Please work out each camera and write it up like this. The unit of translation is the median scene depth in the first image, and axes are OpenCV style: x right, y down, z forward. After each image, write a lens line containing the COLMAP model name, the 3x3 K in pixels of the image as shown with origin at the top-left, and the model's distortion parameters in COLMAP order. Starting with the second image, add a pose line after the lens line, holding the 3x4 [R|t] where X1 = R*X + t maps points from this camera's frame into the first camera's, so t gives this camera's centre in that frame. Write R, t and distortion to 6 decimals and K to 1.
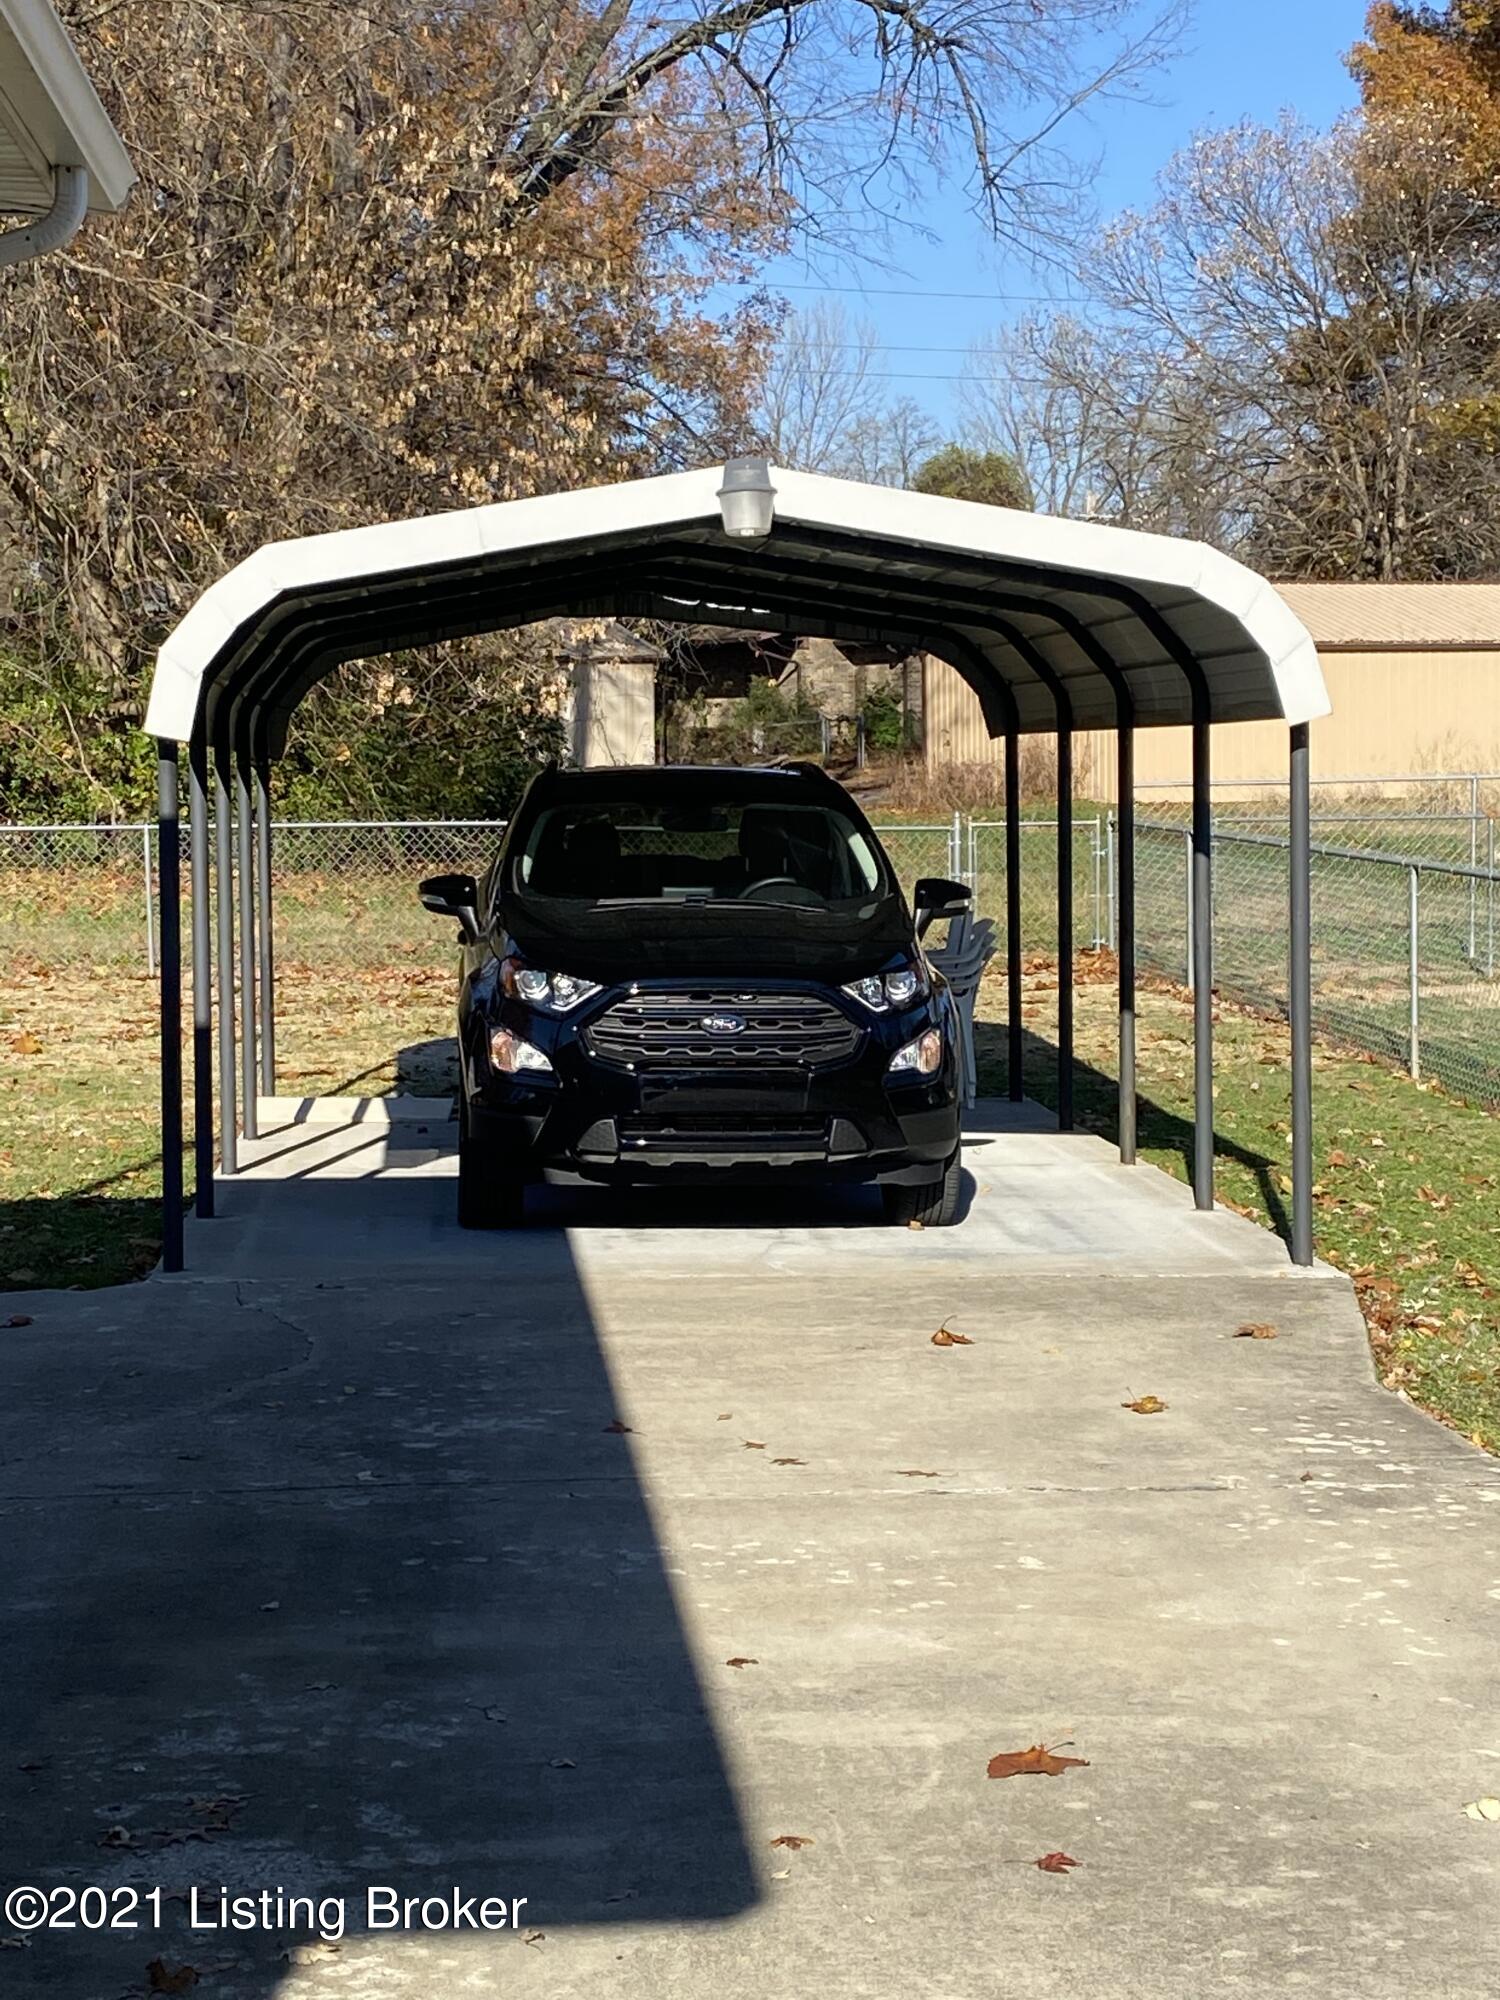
lens RADIAL K [[3723.1, 0, 750.0], [0, 3723.1, 1000.0], [0, 0, 1]] dist [-0.043410, -0.017052]
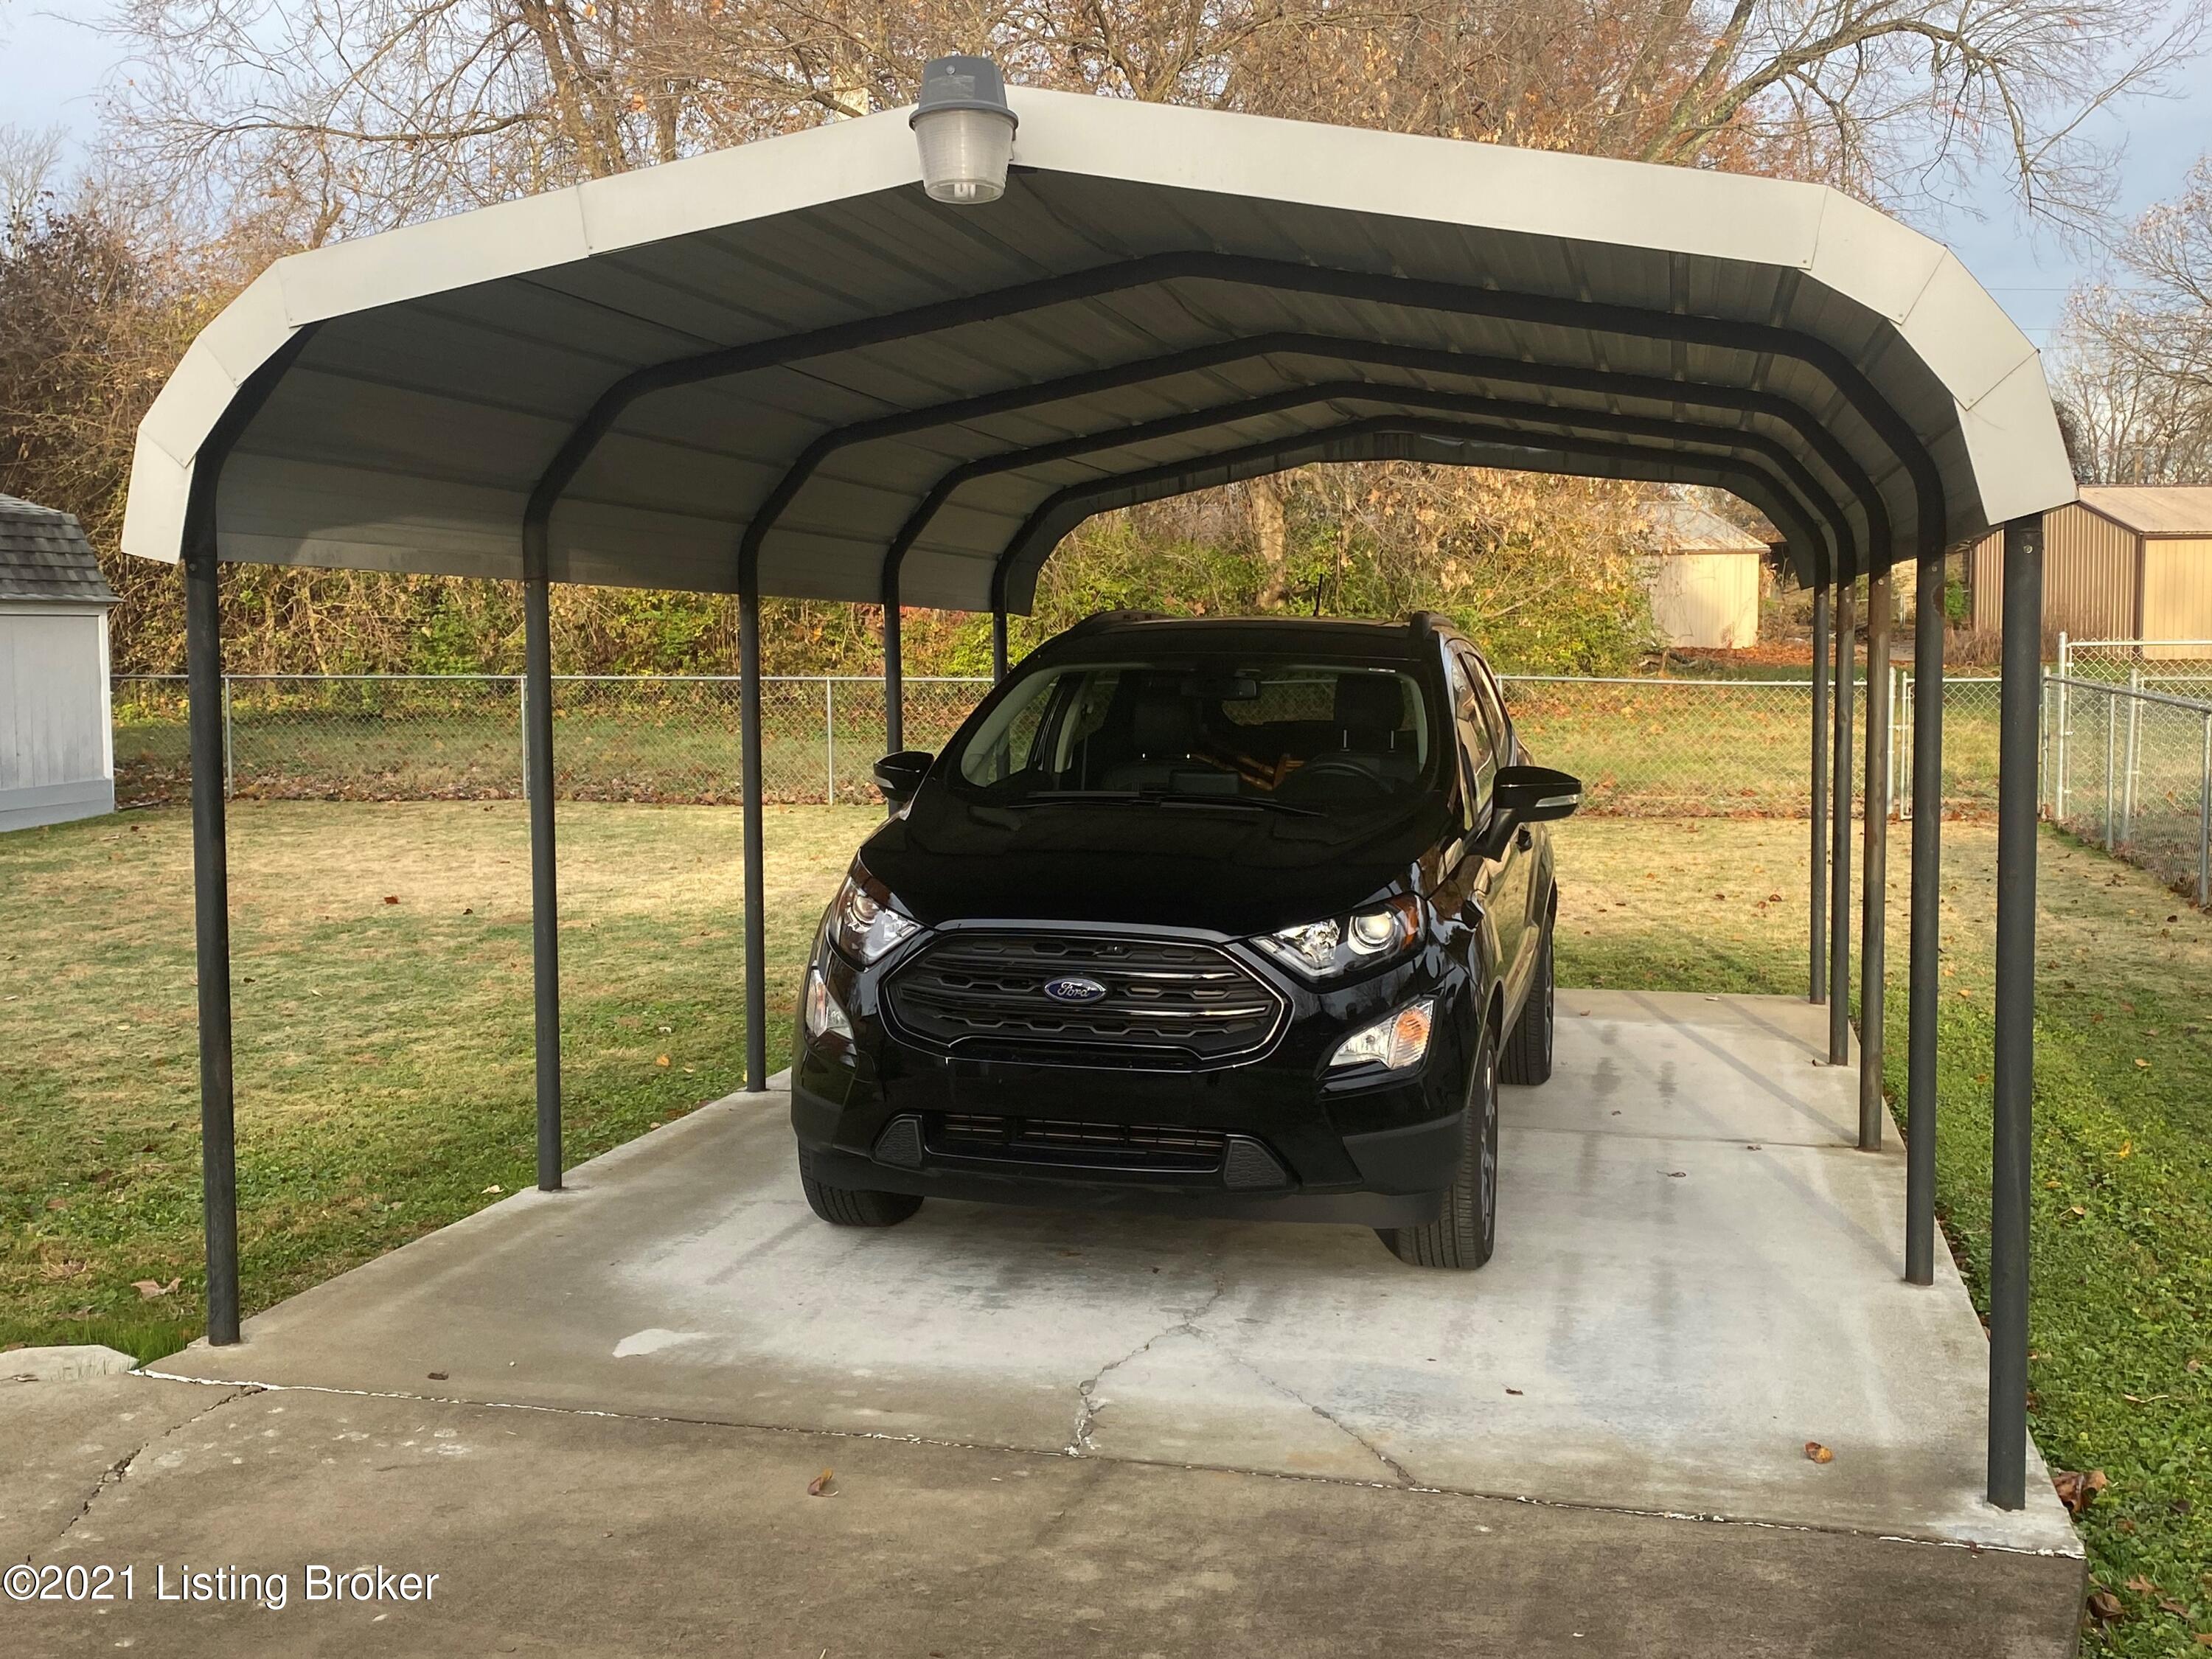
lens RADIAL K [[2283.0, 0, 1106.0], [0, 2283.0, 829.5], [0, 0, 1]] dist [0.010500, -0.009120]
pose [[0.943187, 0.023222, -0.331450, 0.033878], [-0.015891, 0.999566, 0.024812, -0.008053], [0.331882, -0.018135, 0.943147, 0.157651]]
